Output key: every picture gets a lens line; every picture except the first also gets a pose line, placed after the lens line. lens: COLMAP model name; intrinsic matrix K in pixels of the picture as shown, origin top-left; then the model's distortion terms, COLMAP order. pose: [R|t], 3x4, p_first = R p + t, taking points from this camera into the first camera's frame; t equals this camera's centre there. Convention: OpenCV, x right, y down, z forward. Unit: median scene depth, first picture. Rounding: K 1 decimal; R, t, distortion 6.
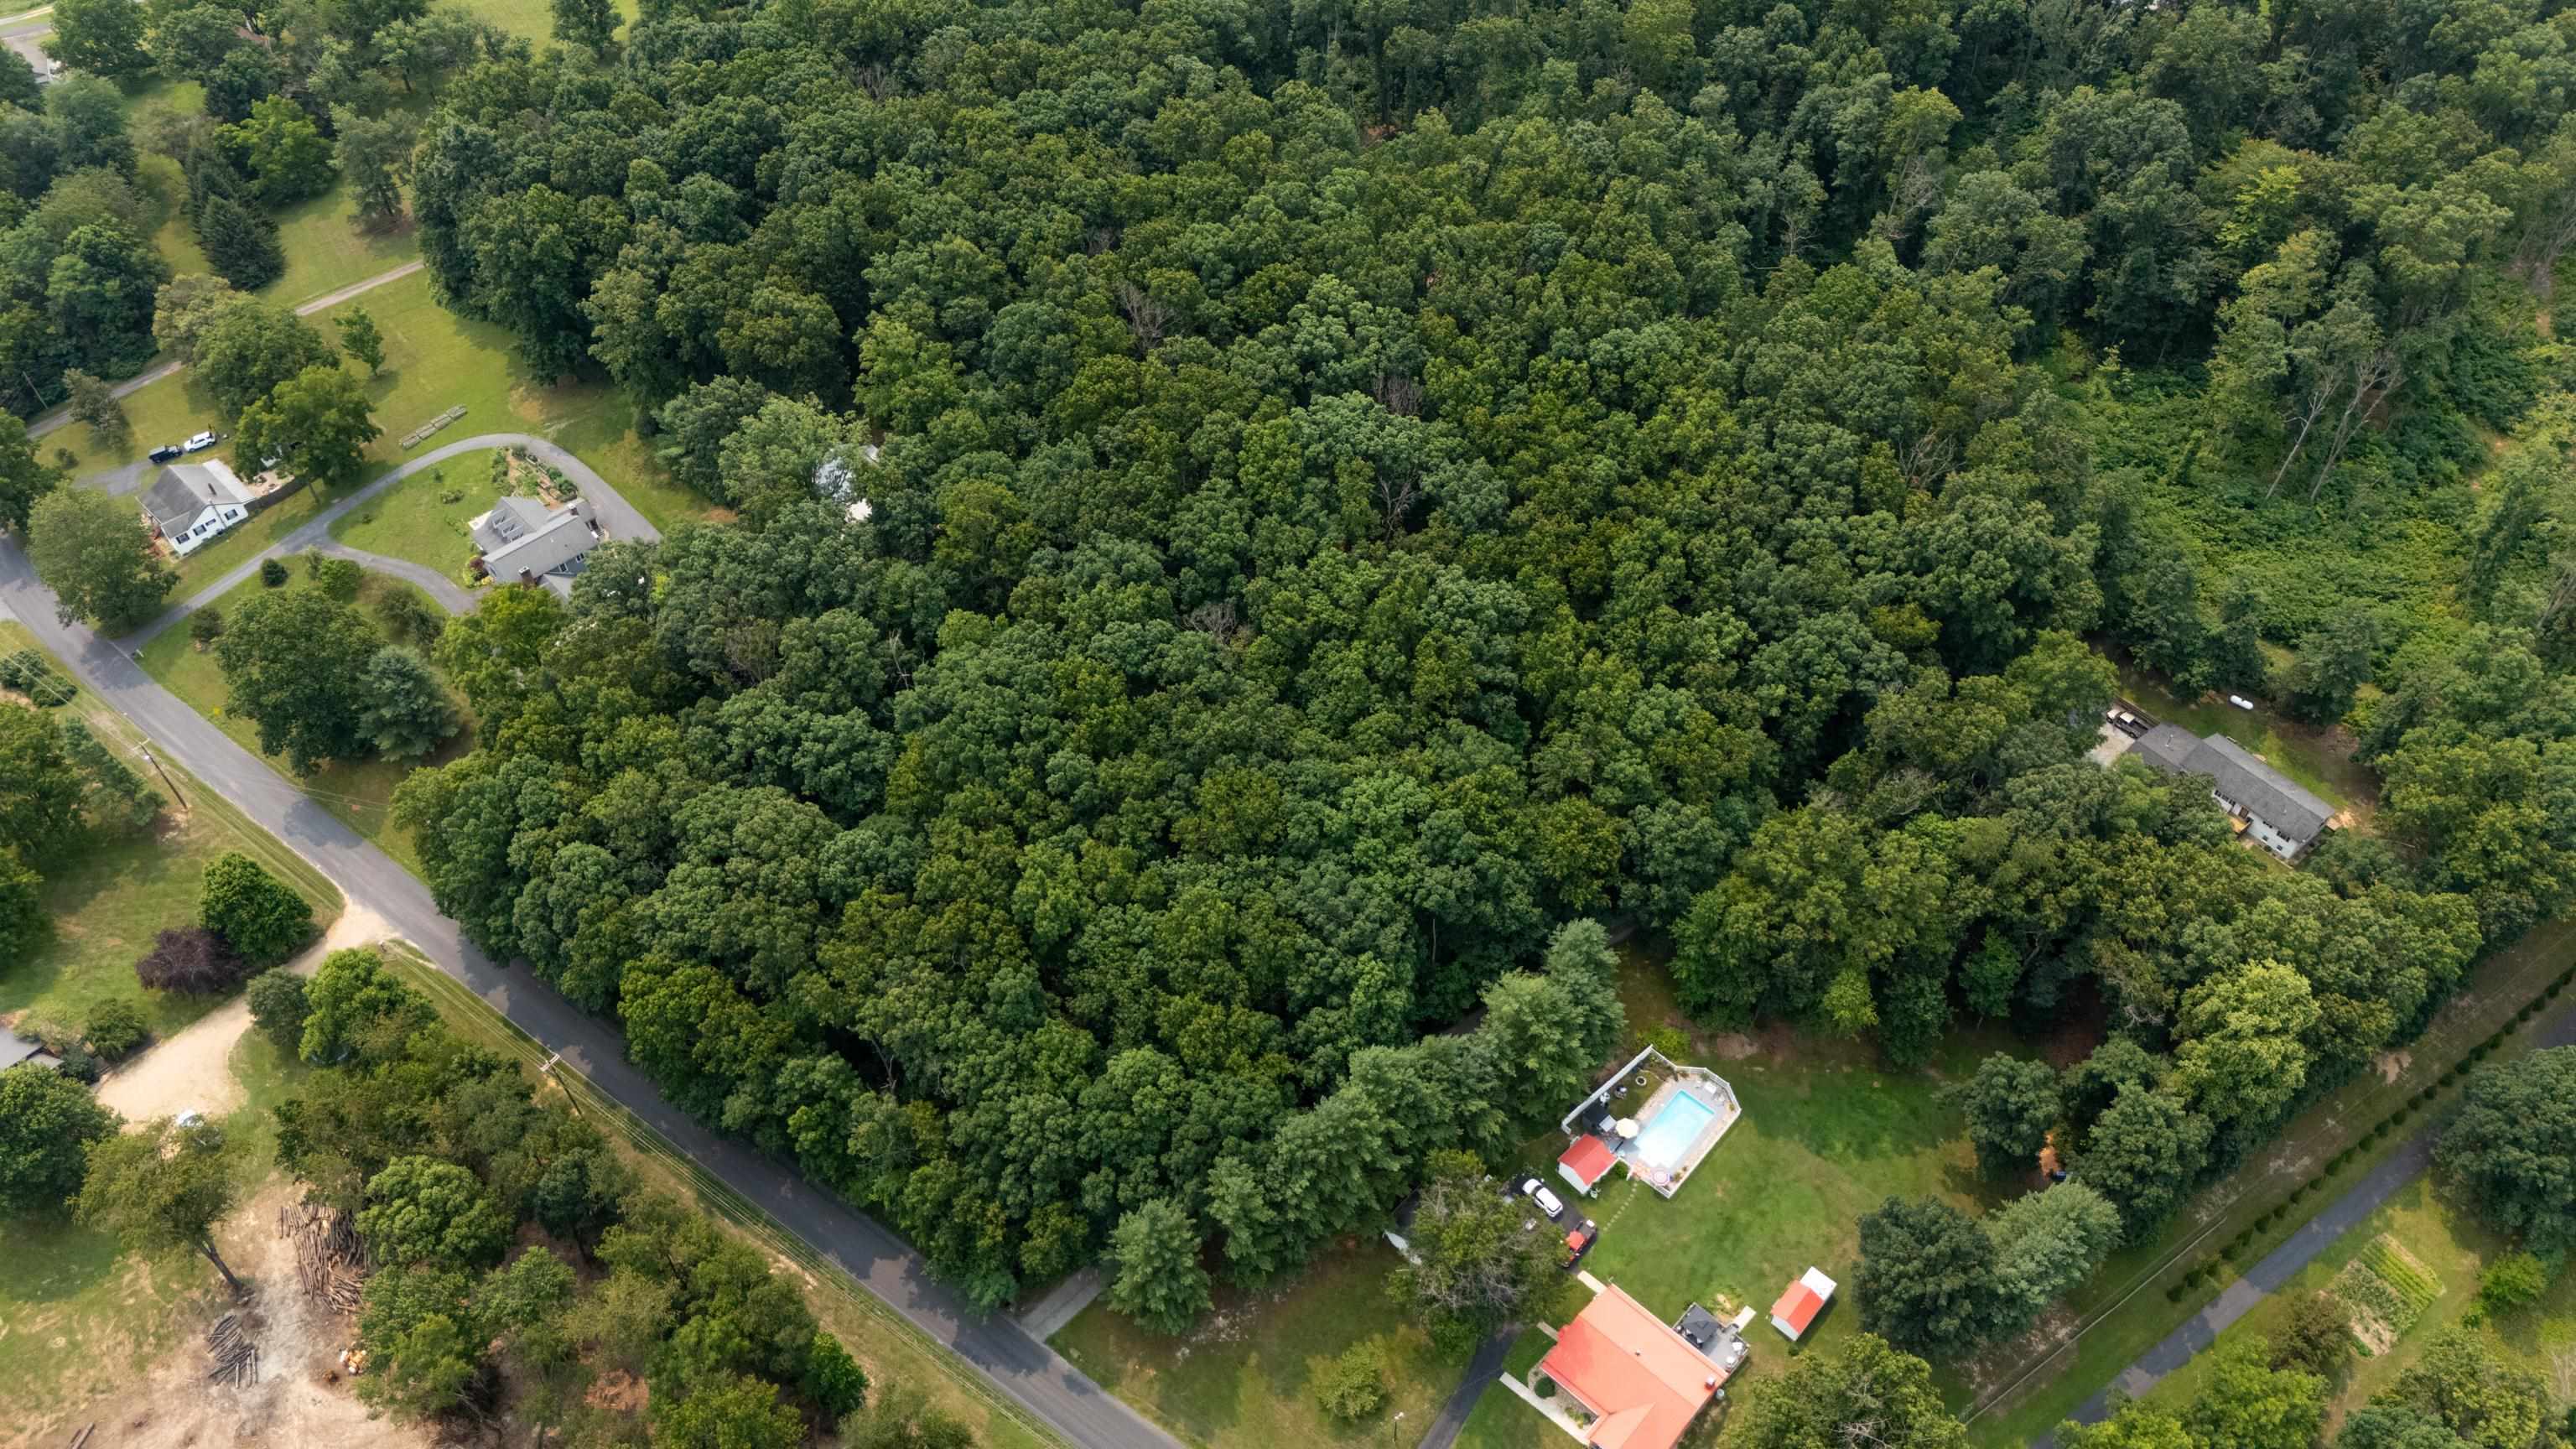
lens RADIAL K [[1890.2, 0, 1288.0], [0, 1890.2, 724.5], [0, 0, 1]] dist [0.078454, -0.078349]
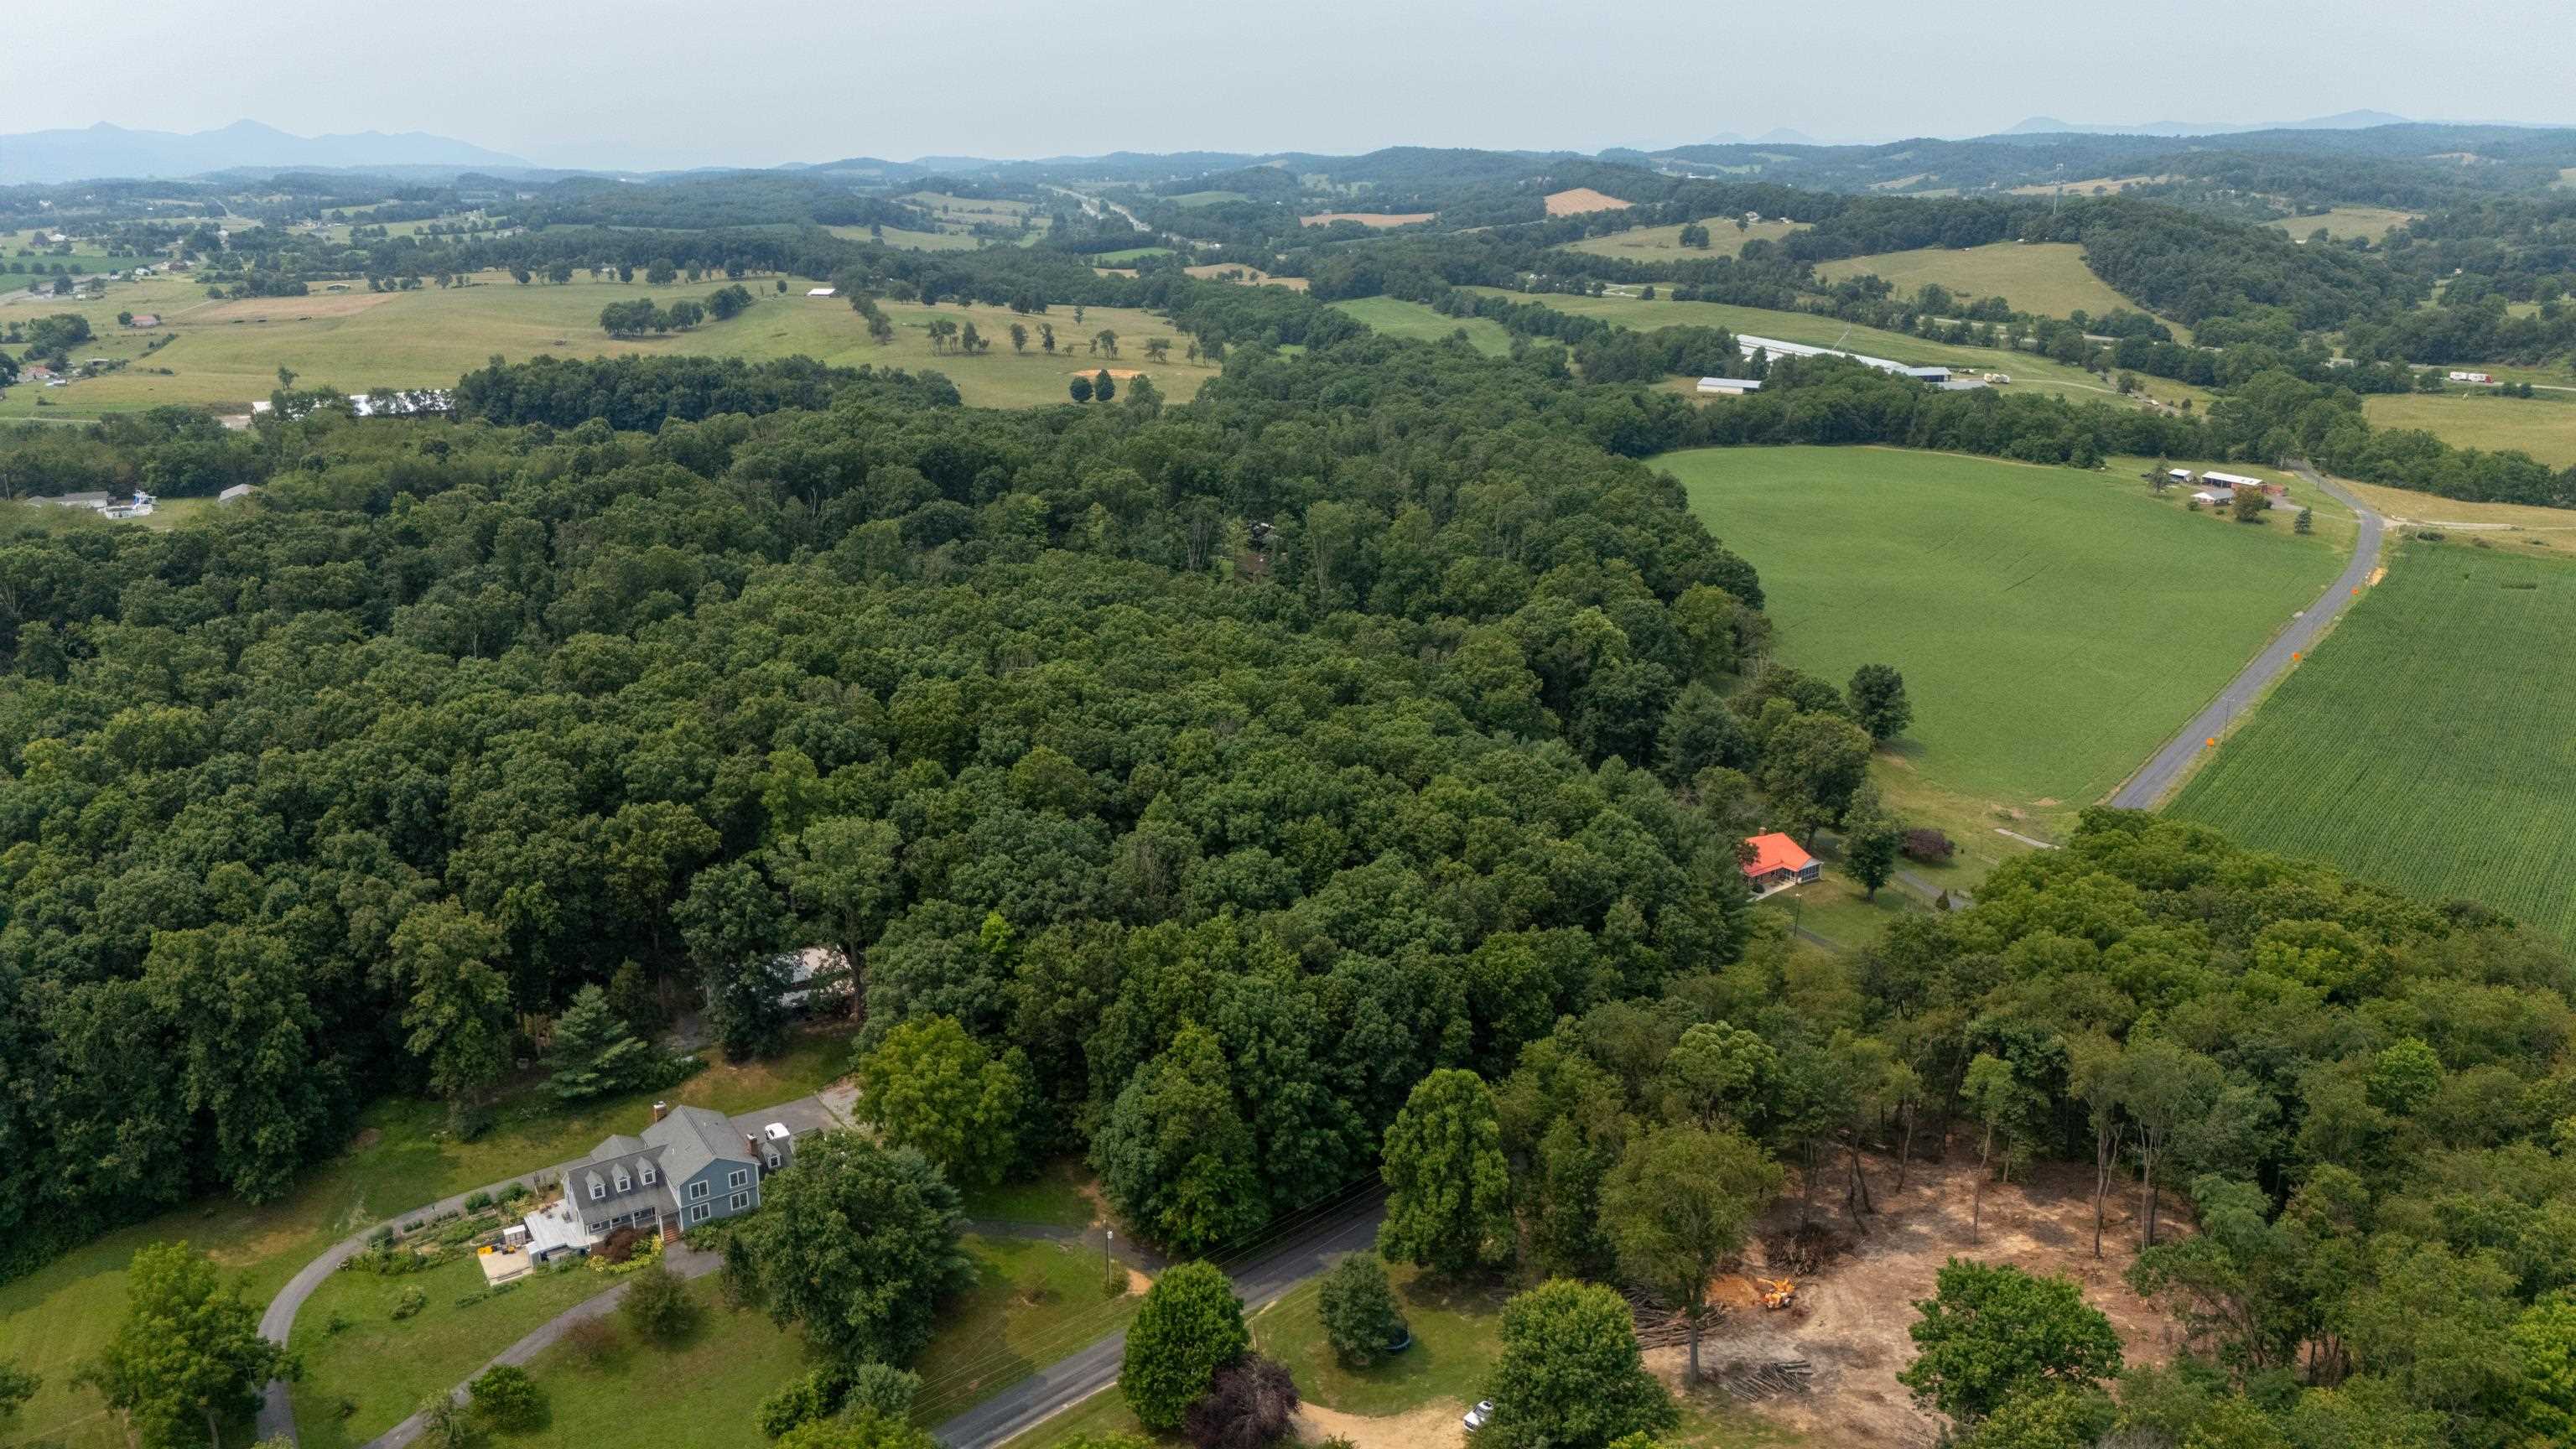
lens RADIAL K [[1890.2, 0, 1288.0], [0, 1890.2, 724.5], [0, 0, 1]] dist [0.078454, -0.078349]
pose [[0.192567, -0.260350, 0.946116, -1.228145], [0.730417, 0.681889, 0.038976, -0.077837], [-0.655293, 0.683554, 0.321473, 0.585112]]
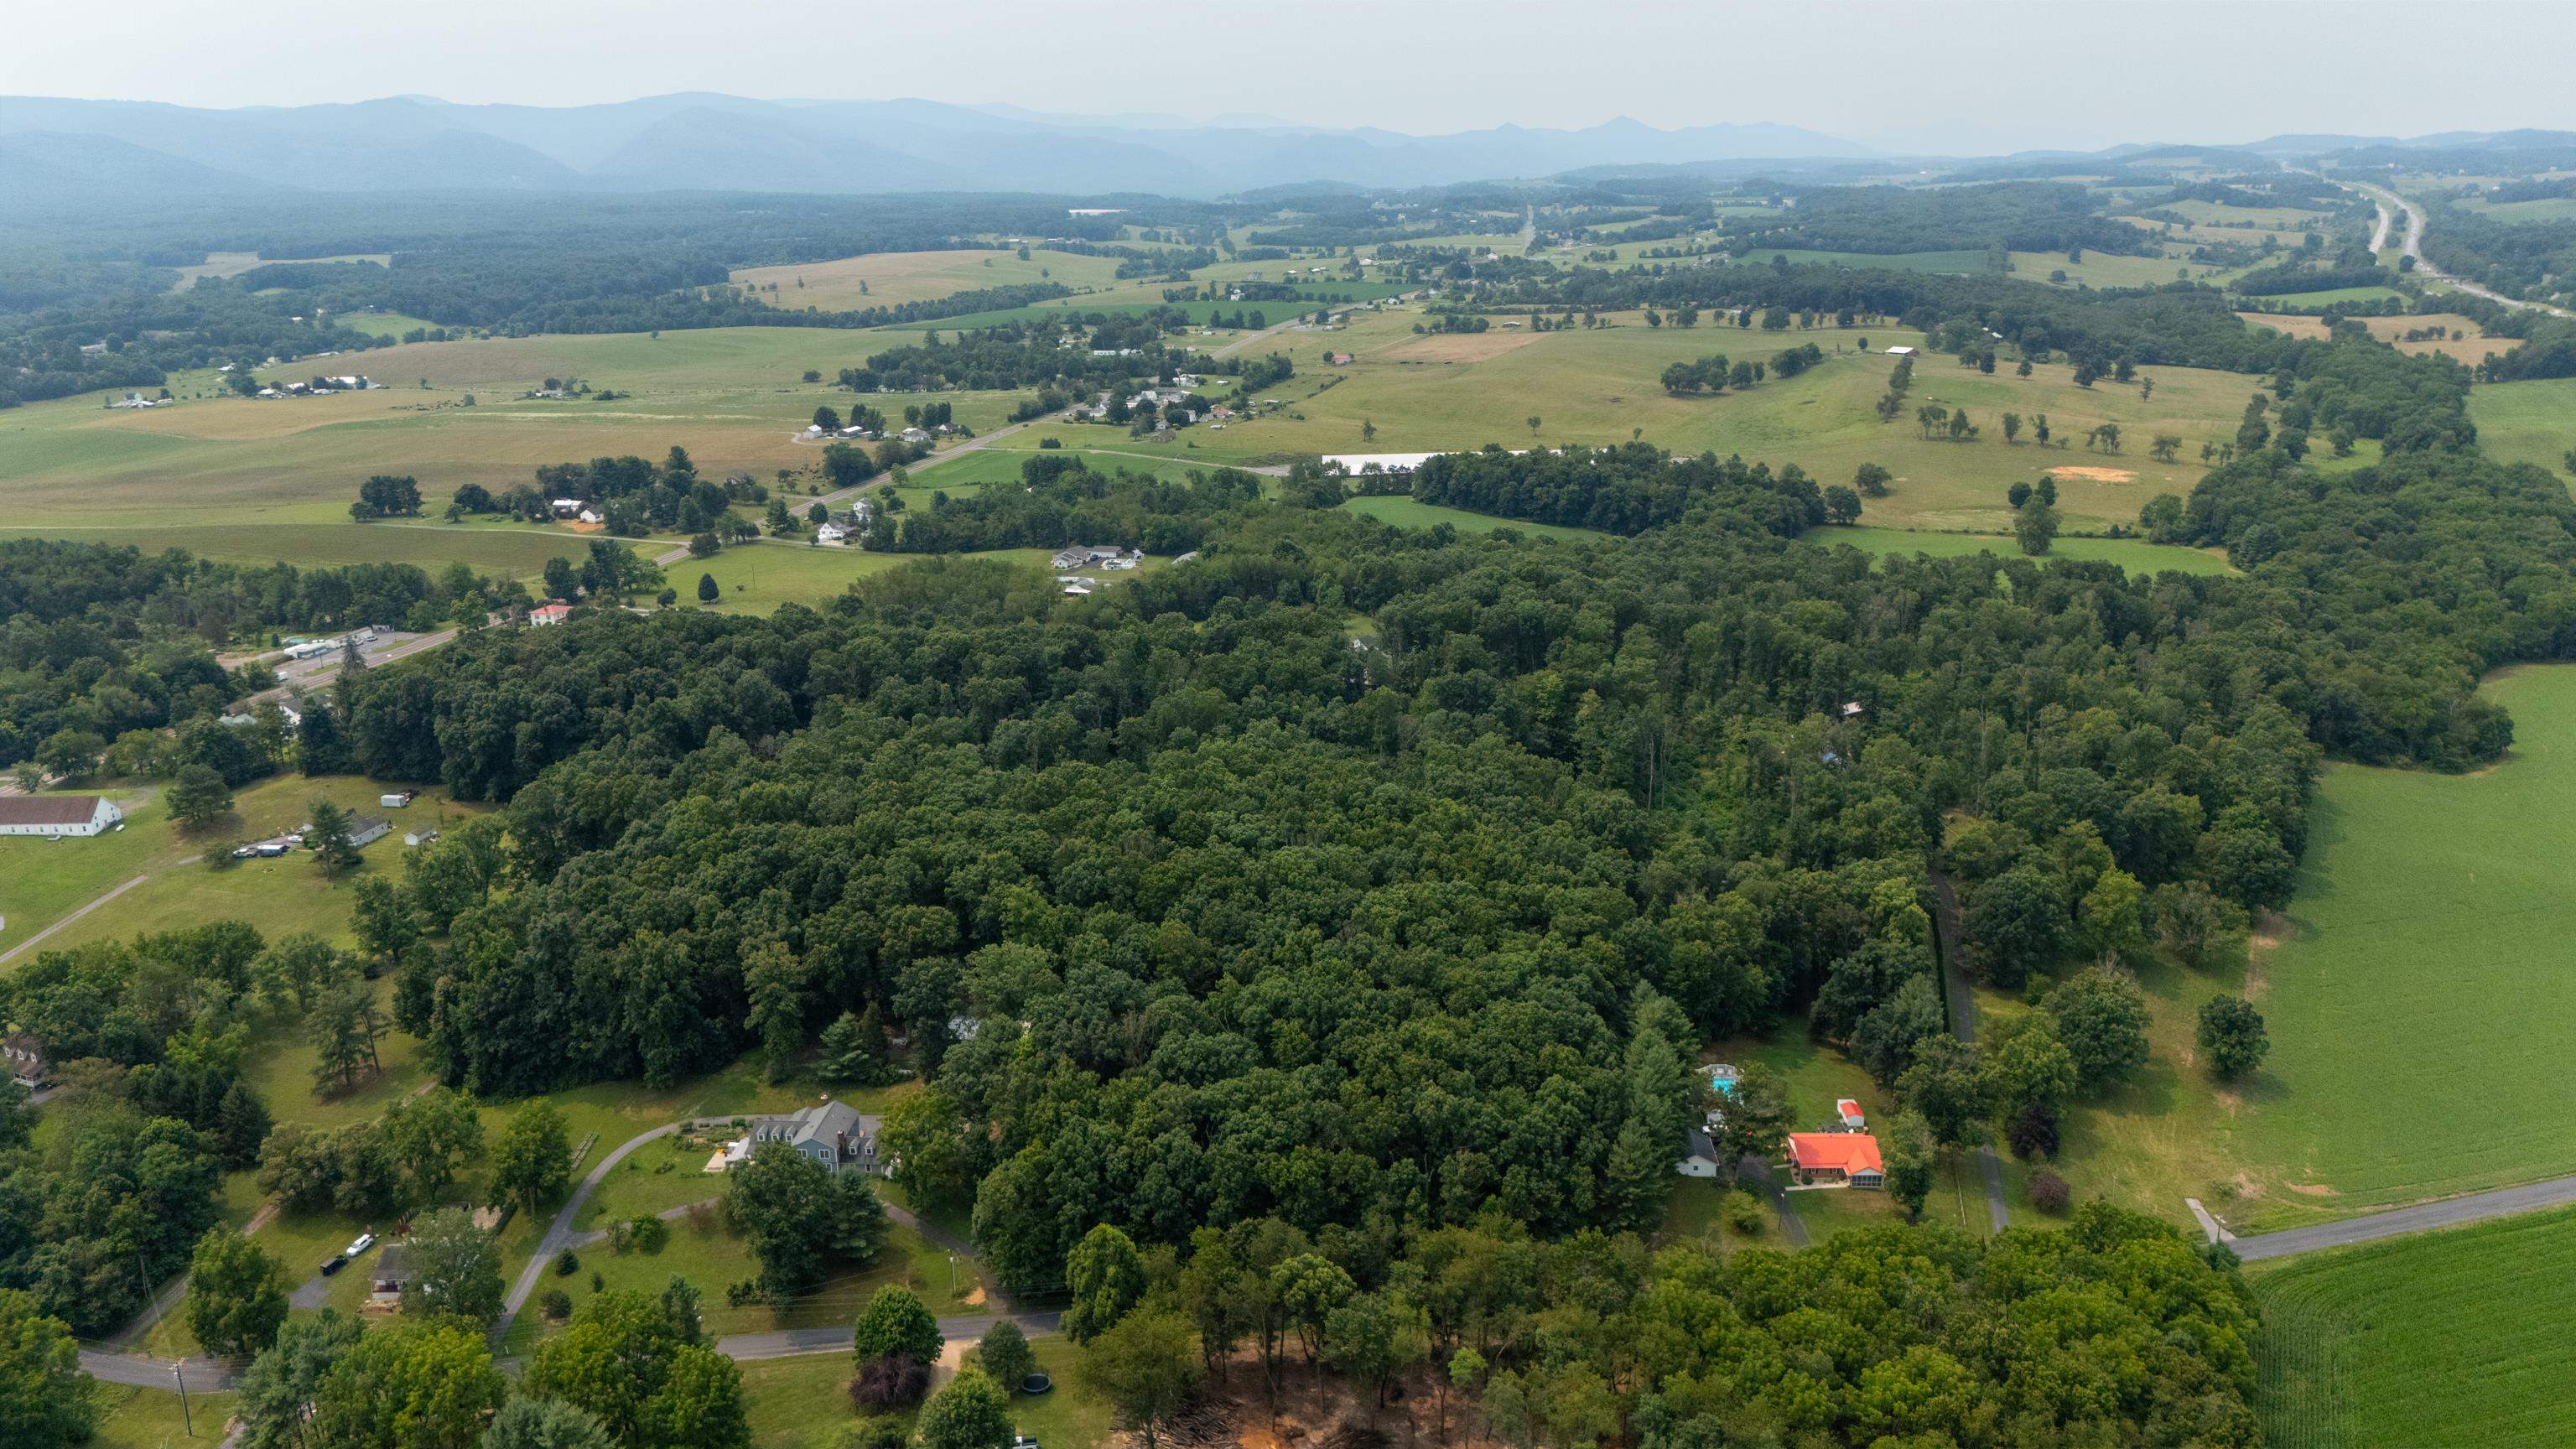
lens RADIAL K [[1890.2, 0, 1288.0], [0, 1890.2, 724.5], [0, 0, 1]] dist [0.078454, -0.078349]
pose [[0.746704, -0.183032, 0.639479, -1.106954], [0.494780, 0.795381, -0.350088, 0.348075], [-0.444552, 0.577814, 0.684474, -0.188371]]
